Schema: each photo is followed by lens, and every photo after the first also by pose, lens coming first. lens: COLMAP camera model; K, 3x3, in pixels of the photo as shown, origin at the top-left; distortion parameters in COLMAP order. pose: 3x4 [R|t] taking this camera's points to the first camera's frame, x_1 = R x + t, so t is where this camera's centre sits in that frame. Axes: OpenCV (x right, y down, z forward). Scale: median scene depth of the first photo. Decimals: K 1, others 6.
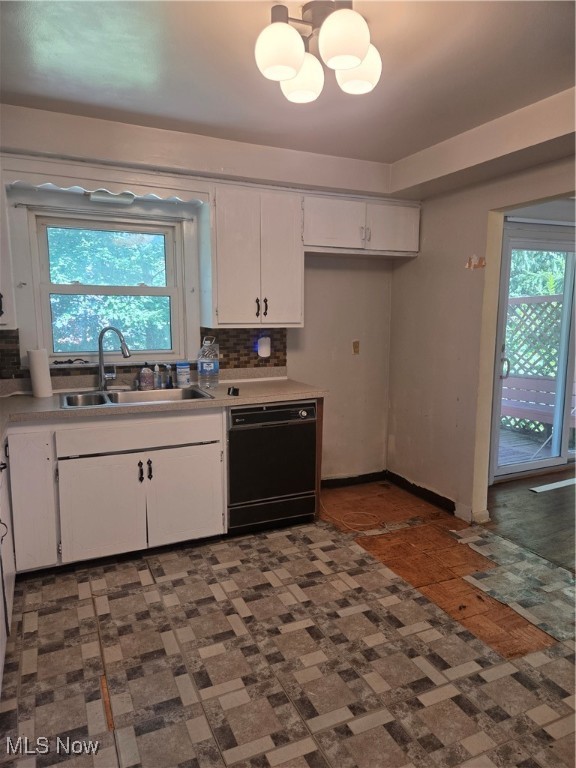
lens RADIAL K [[503.9, 0, 298.2], [0, 503.9, 383.8], [0, 0, 1]] dist [0.068340, -0.057820]
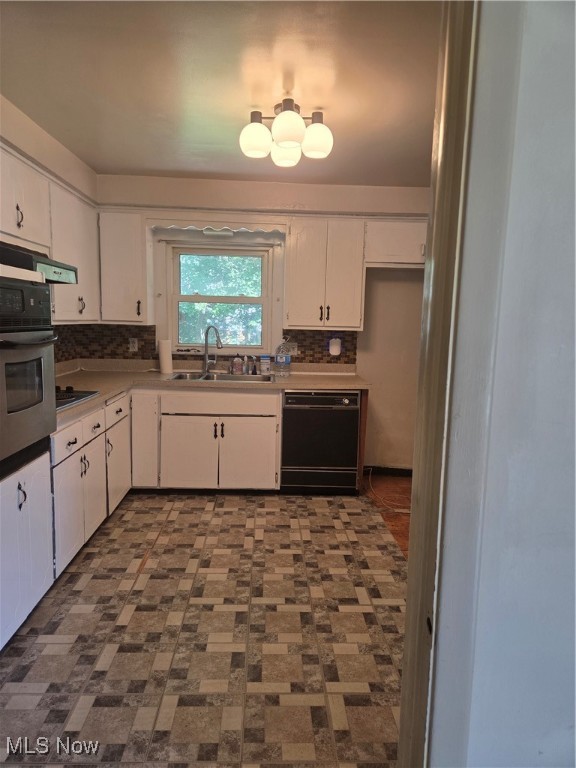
lens RADIAL K [[503.9, 0, 298.2], [0, 503.9, 383.8], [0, 0, 1]] dist [0.068340, -0.057820]
pose [[0.924560, 0.066989, -0.375103, 0.371651], [-0.075253, 0.997137, -0.007409, 0.036960], [0.373532, 0.035078, 0.926954, -0.172262]]
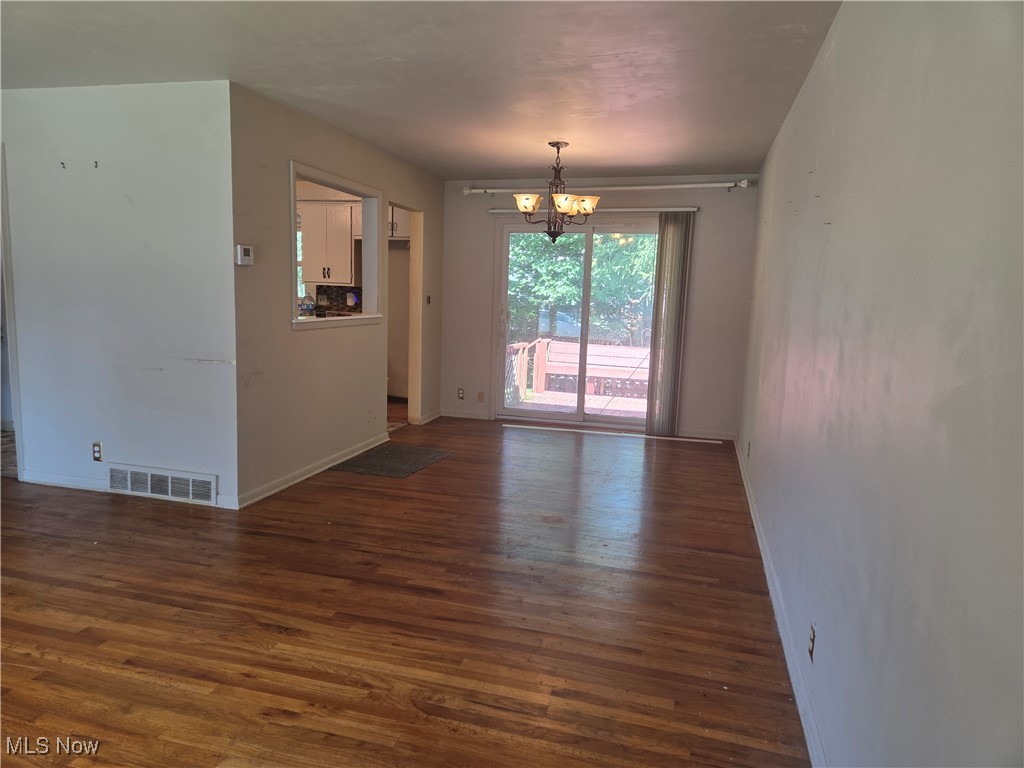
lens RADIAL K [[671.9, 0, 518.7], [0, 671.9, 368.7], [0, 0, 1]] dist [0.068340, -0.057820]
pose [[0.753317, 0.096545, -0.650532, 2.070434], [-0.121307, 0.992591, 0.006836, 0.078079], [0.646373, 0.073765, 0.759448, -0.292214]]
